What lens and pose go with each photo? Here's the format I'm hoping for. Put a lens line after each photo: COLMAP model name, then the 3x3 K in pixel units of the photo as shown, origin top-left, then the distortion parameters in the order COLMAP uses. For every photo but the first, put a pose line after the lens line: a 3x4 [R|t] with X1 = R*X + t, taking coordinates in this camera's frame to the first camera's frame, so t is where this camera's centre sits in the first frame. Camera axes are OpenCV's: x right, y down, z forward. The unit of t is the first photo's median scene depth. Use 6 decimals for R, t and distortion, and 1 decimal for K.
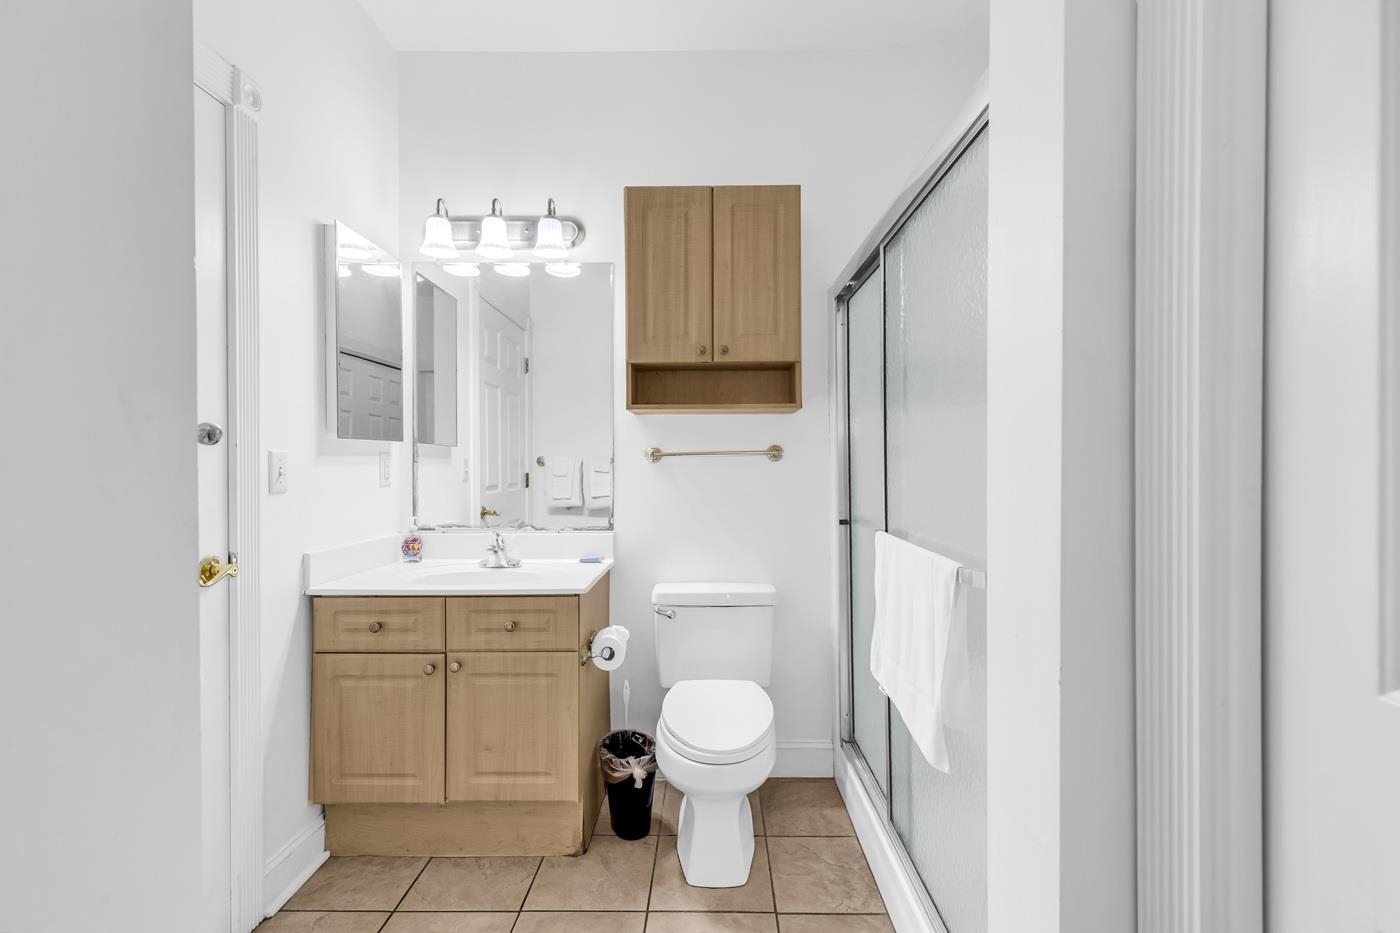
lens RADIAL K [[642.9, 0, 702.7], [0, 642.9, 466.6], [0, 0, 1]] dist [0.009379, -0.000360]
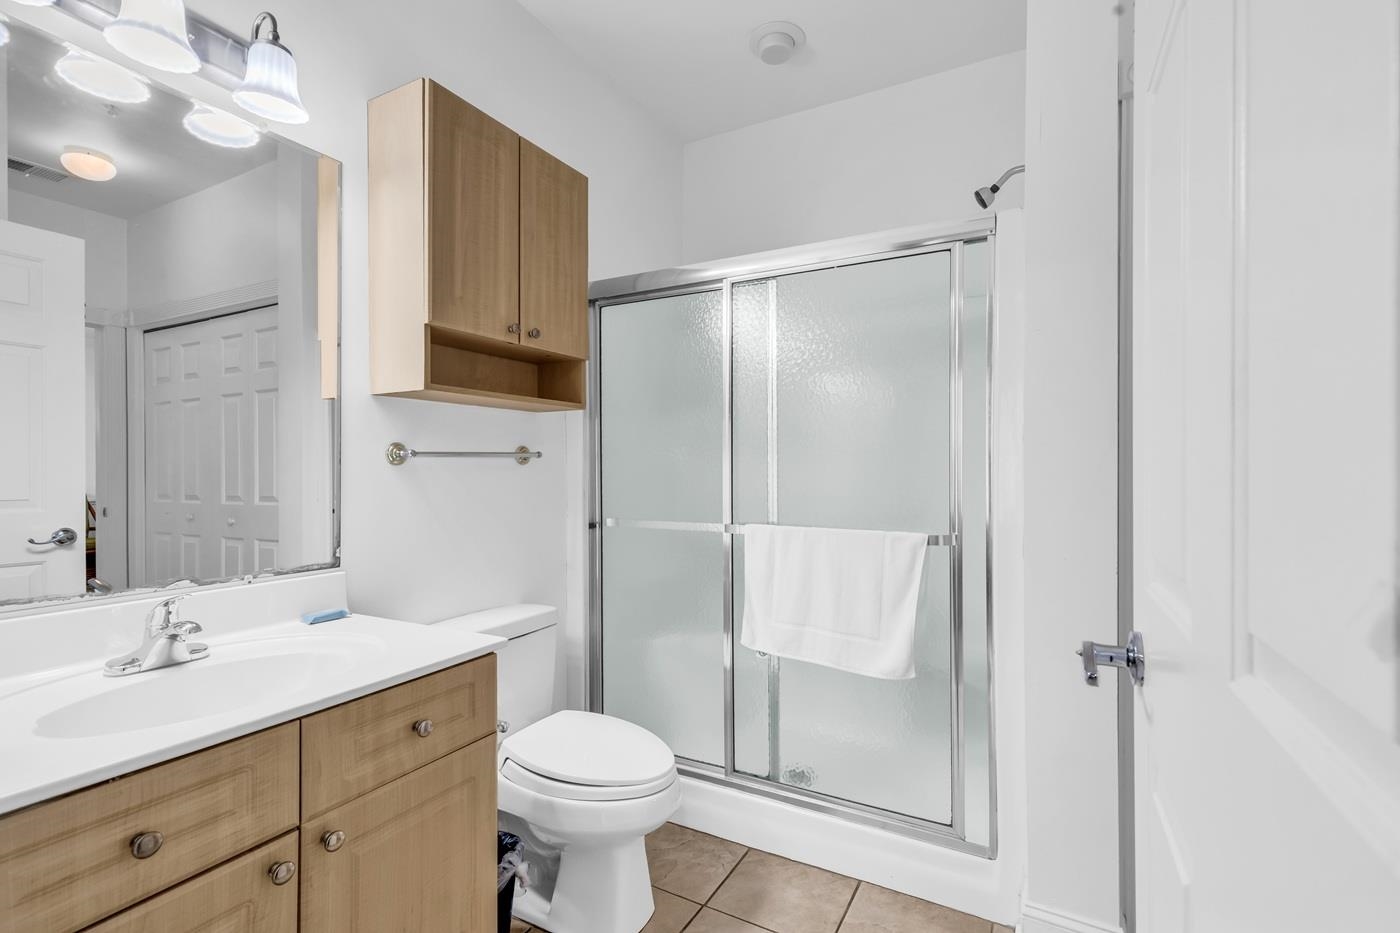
lens RADIAL K [[642.9, 0, 702.7], [0, 642.9, 466.6], [0, 0, 1]] dist [0.009379, -0.000360]
pose [[0.459364, 0.006814, 0.888222, -0.618256], [0.004107, 0.999944, -0.009795, 0.004677], [-0.888239, 0.008147, 0.459310, 0.406816]]
